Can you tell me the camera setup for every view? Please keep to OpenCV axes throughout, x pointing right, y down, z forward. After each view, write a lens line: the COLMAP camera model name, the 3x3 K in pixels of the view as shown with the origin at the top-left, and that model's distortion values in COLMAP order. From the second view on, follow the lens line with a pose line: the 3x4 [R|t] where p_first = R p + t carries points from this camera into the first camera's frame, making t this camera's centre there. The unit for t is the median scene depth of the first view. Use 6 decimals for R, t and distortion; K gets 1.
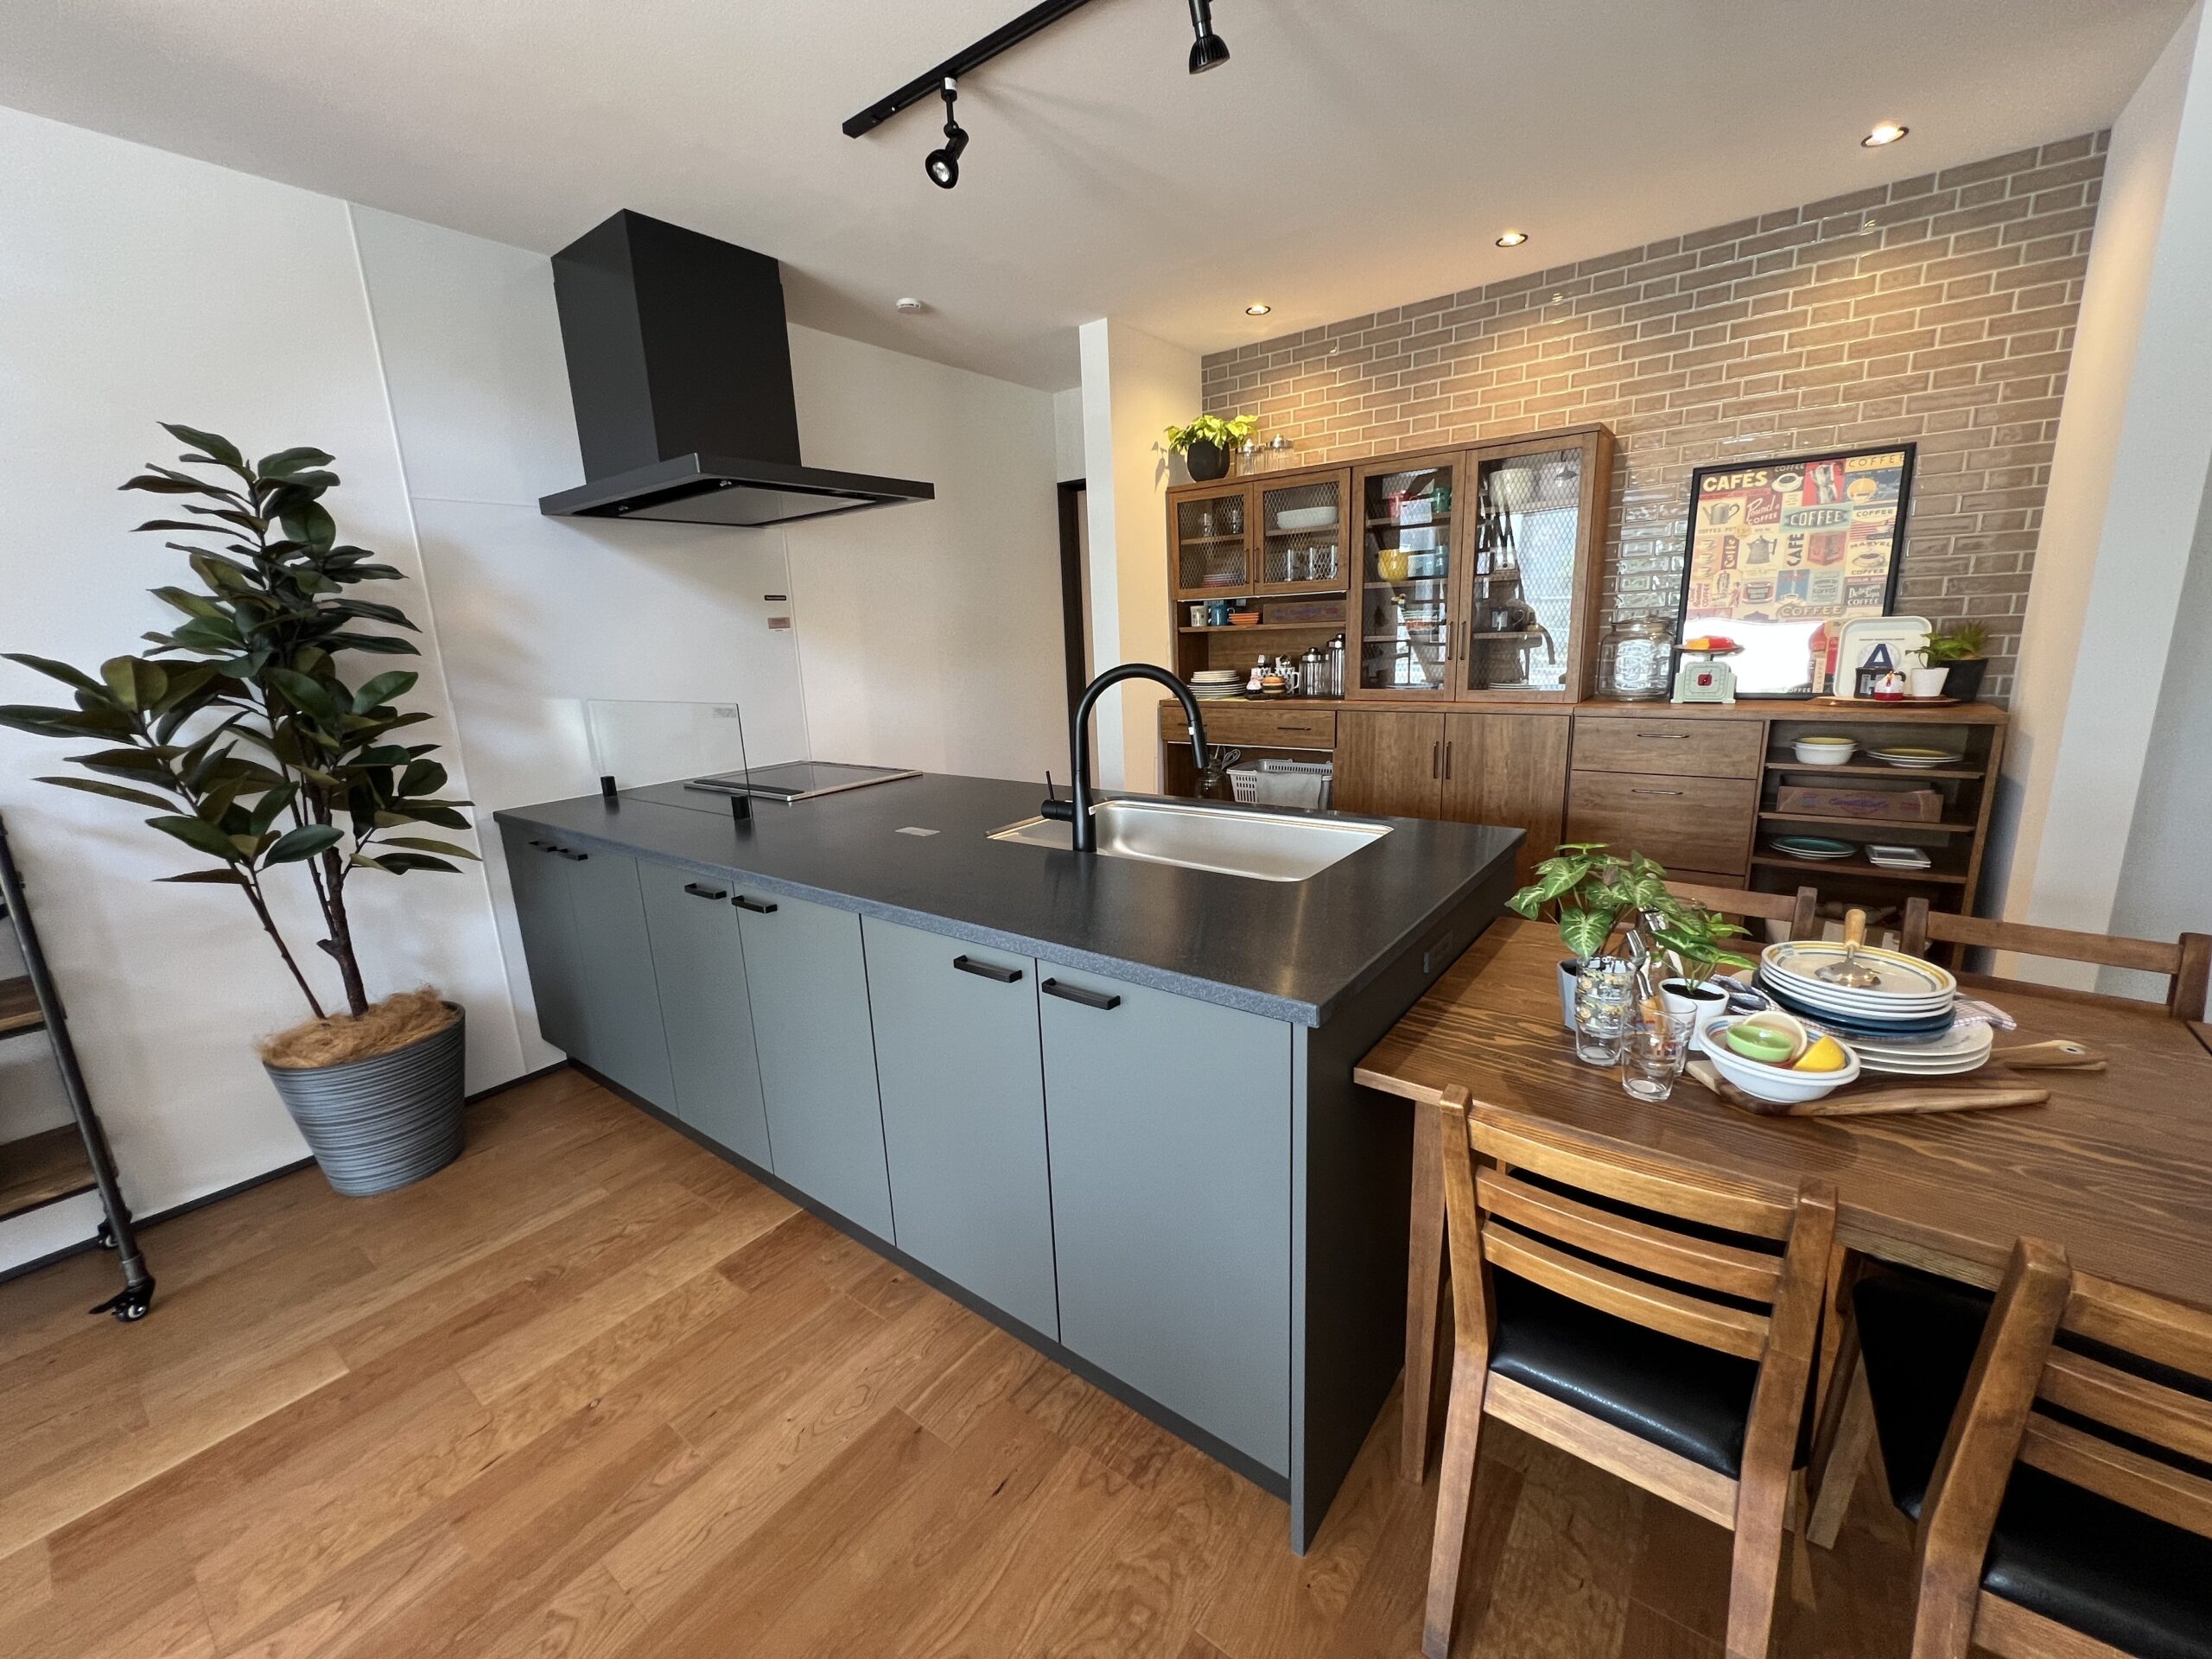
lens RADIAL K [[875.5, 0, 1106.0], [0, 875.5, 829.5], [0, 0, 1]] dist [0.000421, -0.000445]
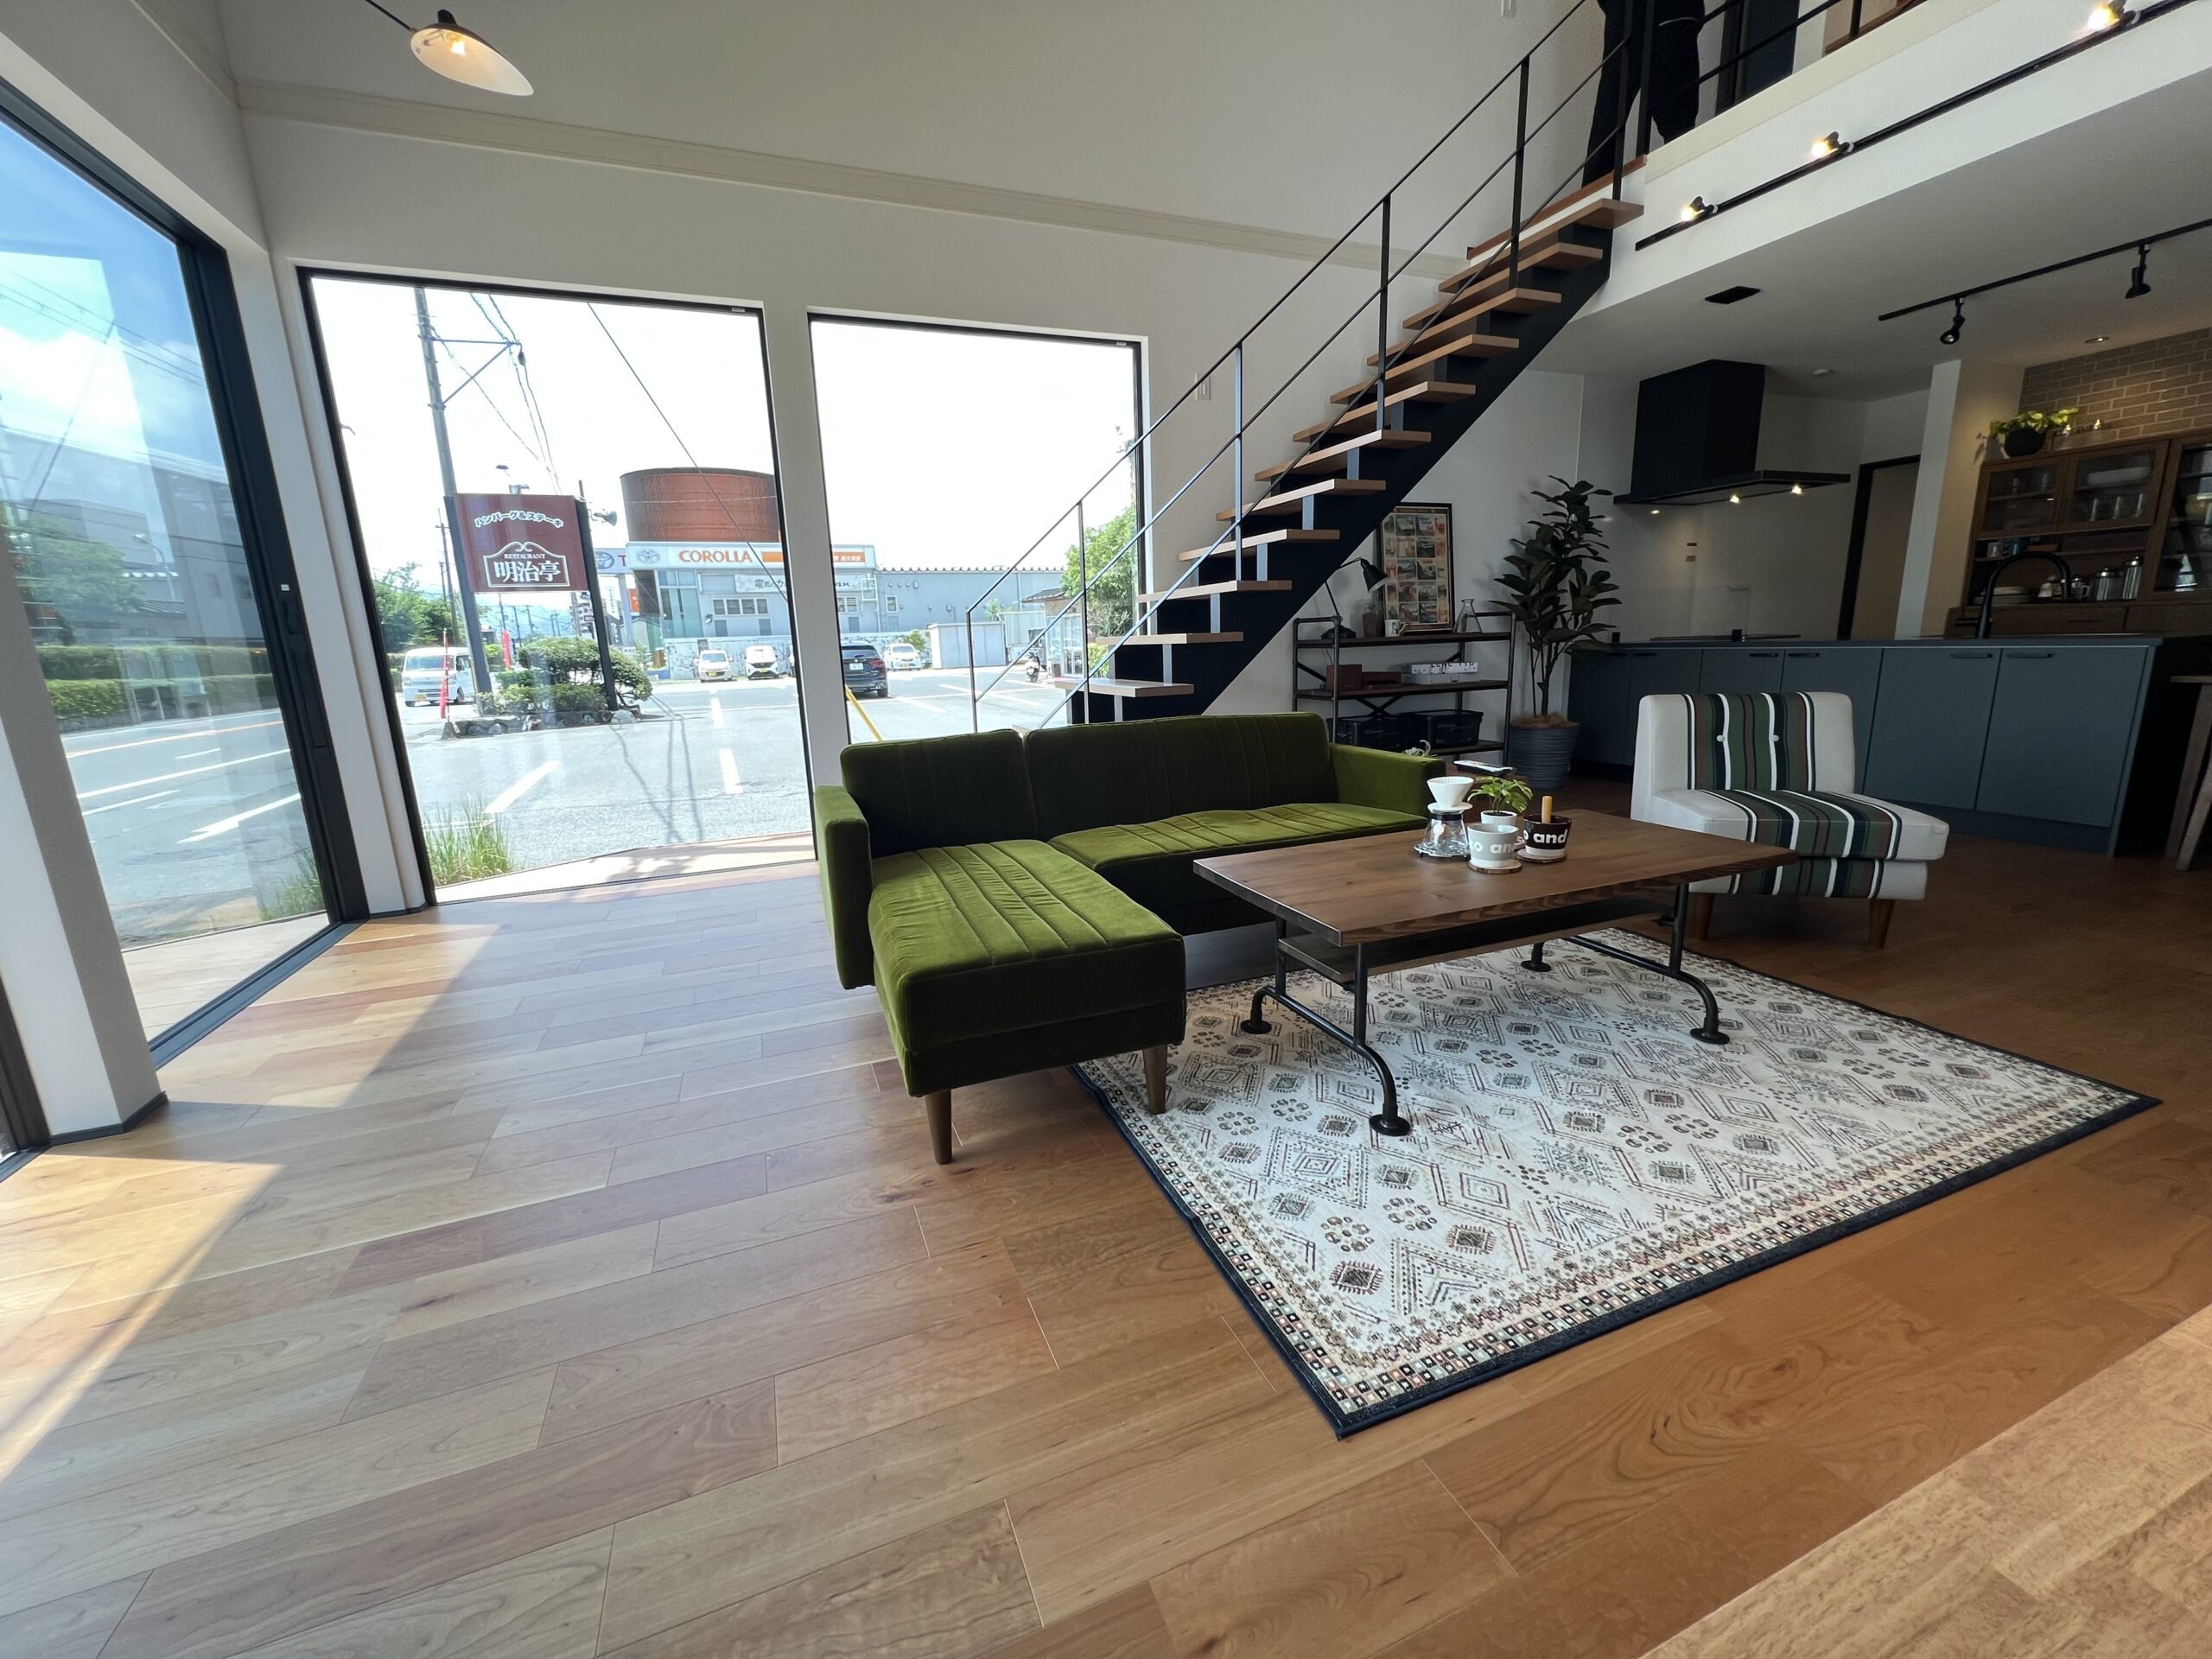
lens RADIAL K [[875.5, 0, 1106.0], [0, 875.5, 829.5], [0, 0, 1]] dist [0.000421, -0.000445]
pose [[0.854427, 0.120588, -0.505385, -0.389987], [-0.116014, 0.992415, 0.040657, 0.352625], [0.506454, 0.023893, 0.861936, -1.058640]]
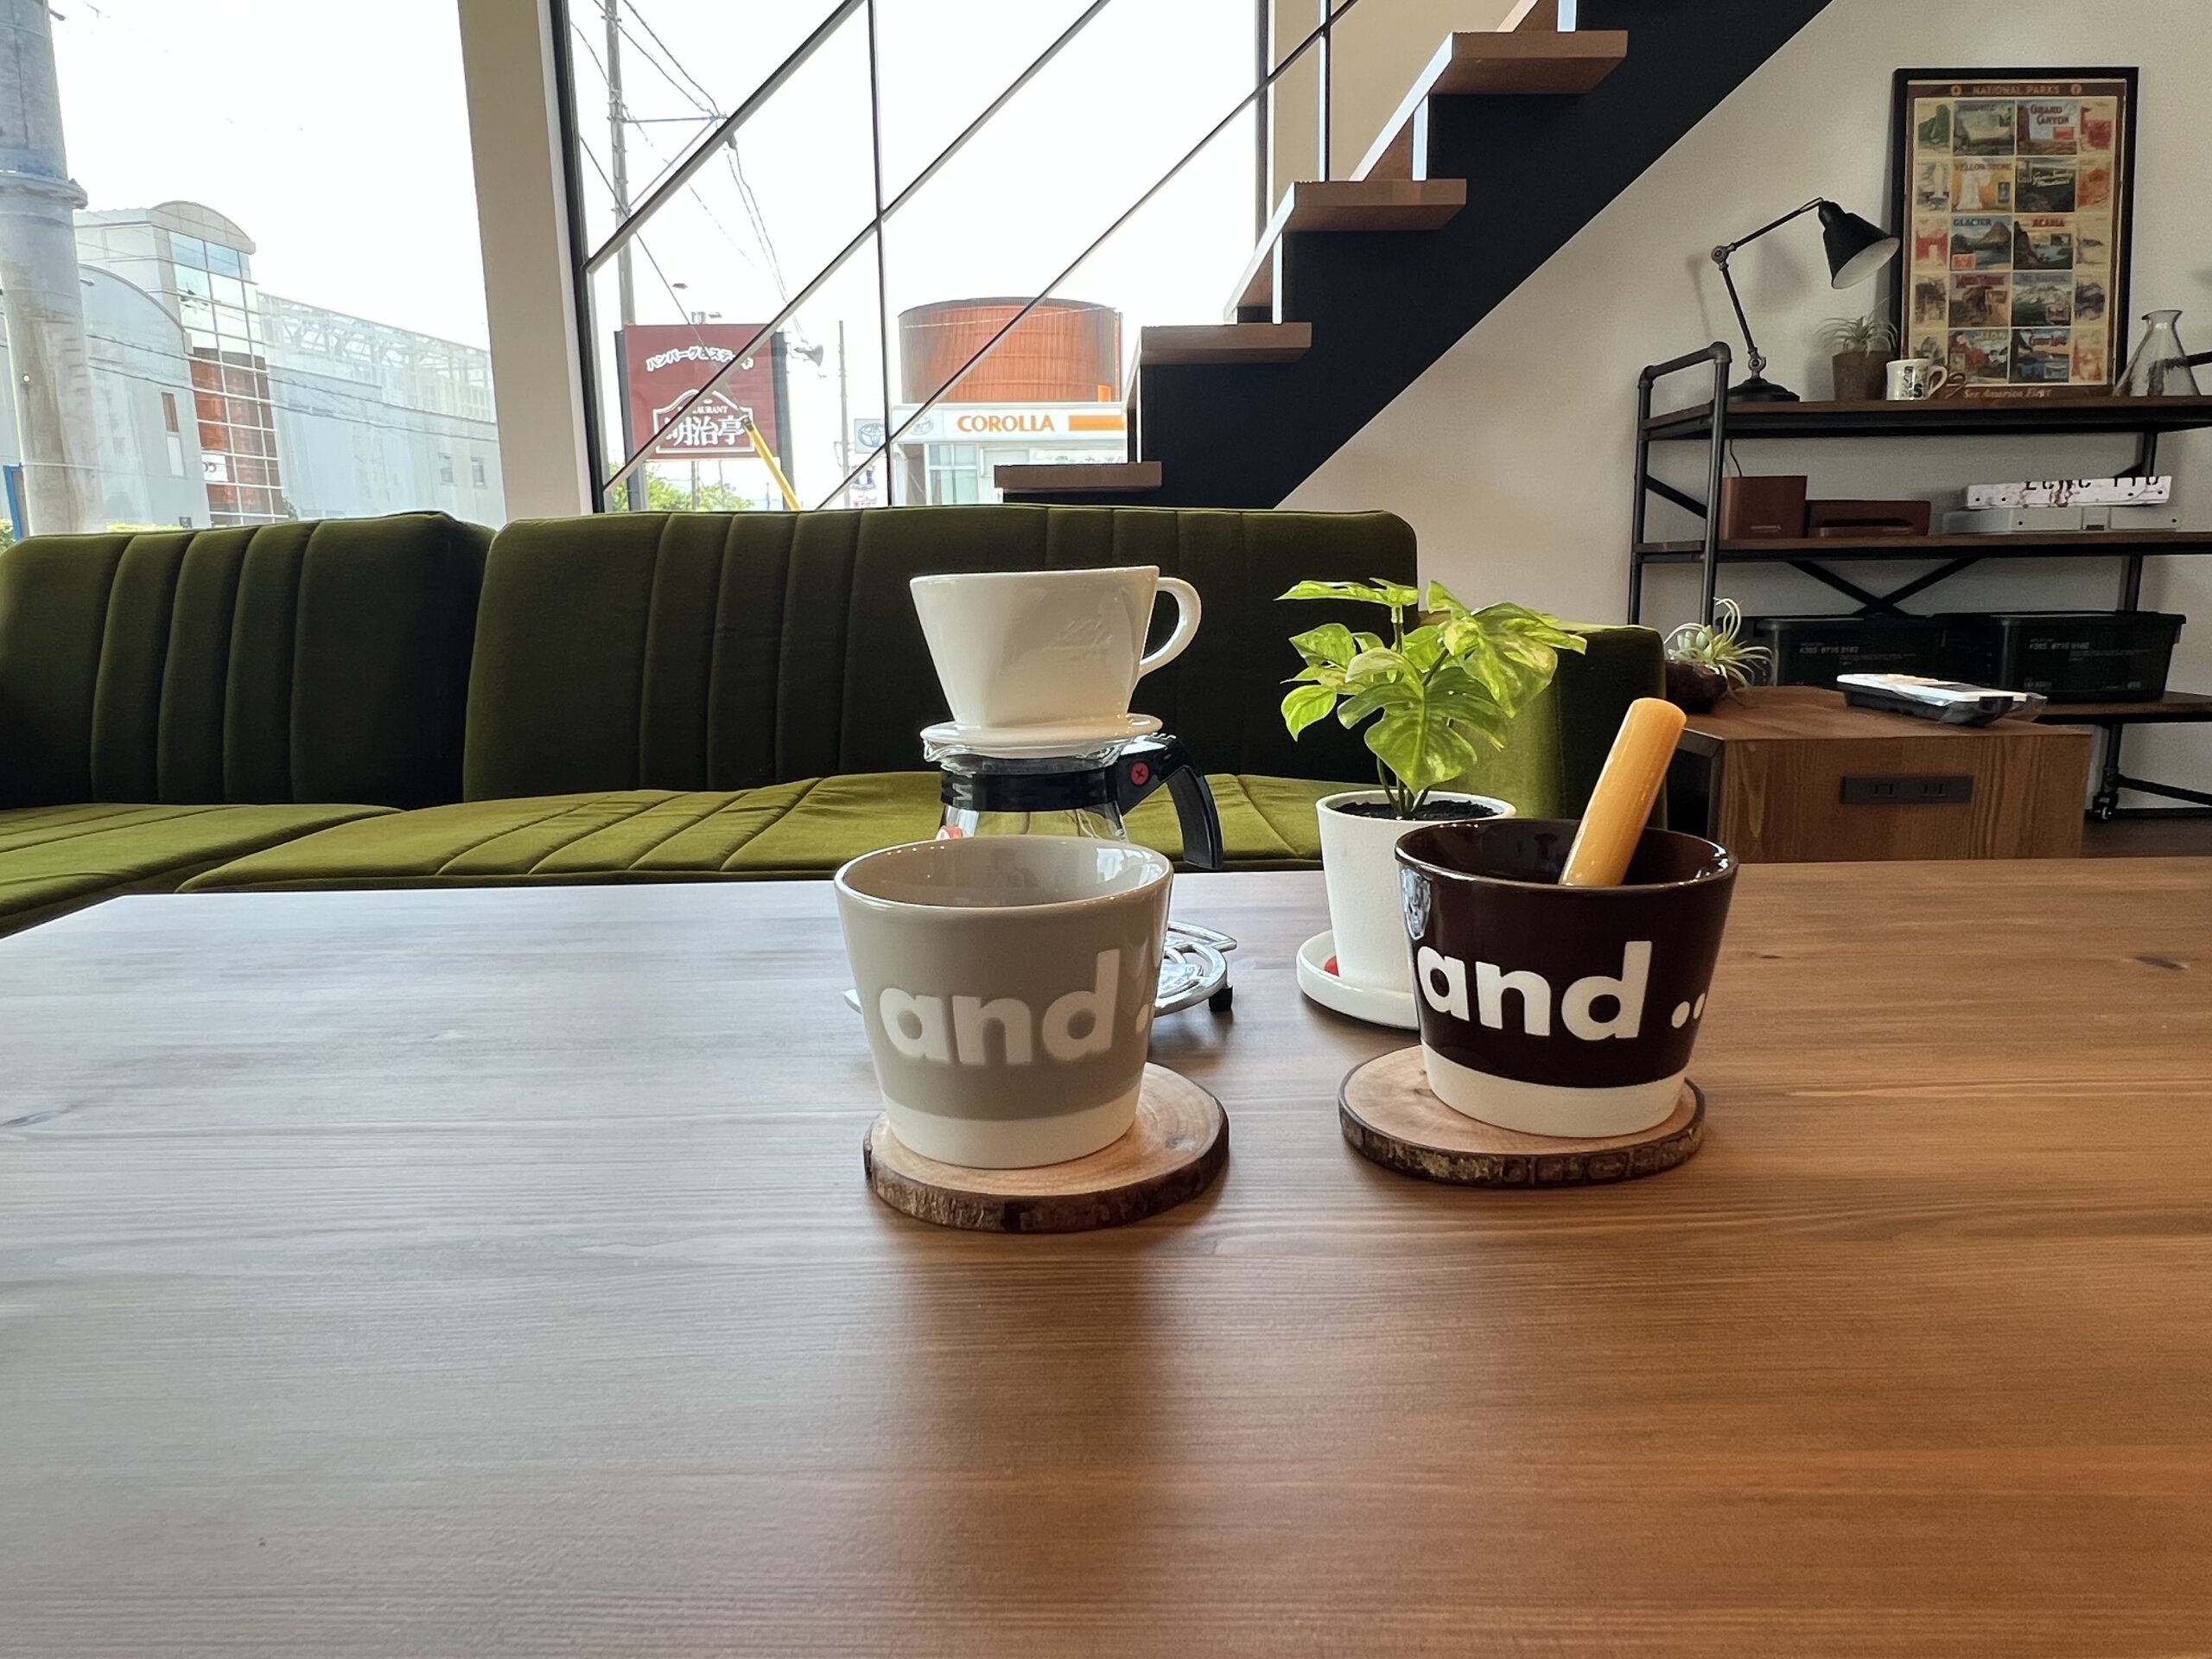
lens RADIAL K [[1348.3, 0, 1106.0], [0, 1348.3, 829.5], [0, 0, 1]] dist [-0.000184, 0.001644]
pose [[0.622421, 0.178708, -0.762008, -0.369830], [-0.182946, 0.979833, 0.080360, 0.332488], [0.761001, 0.089389, 0.642562, -0.551599]]
